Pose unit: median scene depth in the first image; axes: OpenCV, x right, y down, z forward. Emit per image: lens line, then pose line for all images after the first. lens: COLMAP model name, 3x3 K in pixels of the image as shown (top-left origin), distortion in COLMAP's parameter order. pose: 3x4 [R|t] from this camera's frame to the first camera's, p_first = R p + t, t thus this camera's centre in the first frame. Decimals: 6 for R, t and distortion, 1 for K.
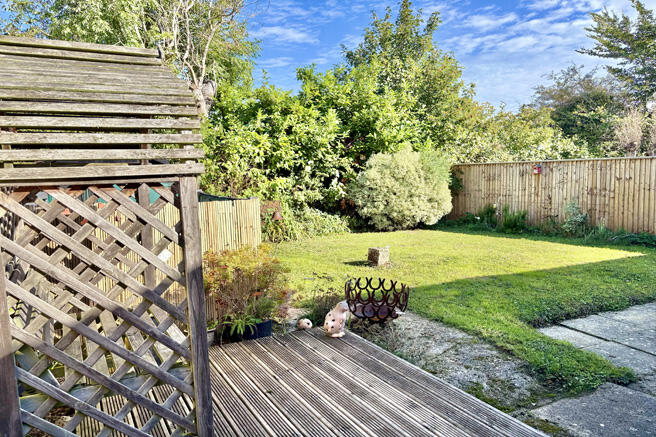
lens RADIAL K [[498.1, 0, 328.0], [0, 498.1, 218.5], [0, 0, 1]] dist [0.030760, -0.003954]
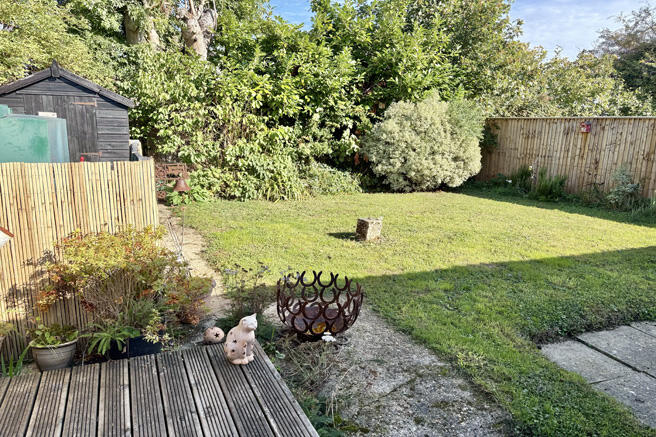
lens RADIAL K [[496.3, 0, 330.1], [0, 496.3, 235.9], [0, 0, 1]] dist [0.036268, -0.030512]
pose [[0.995963, 0.052863, -0.072554, 0.059003], [-0.042485, 0.989550, 0.137792, -0.014458], [0.079080, -0.134153, 0.987800, 0.104125]]
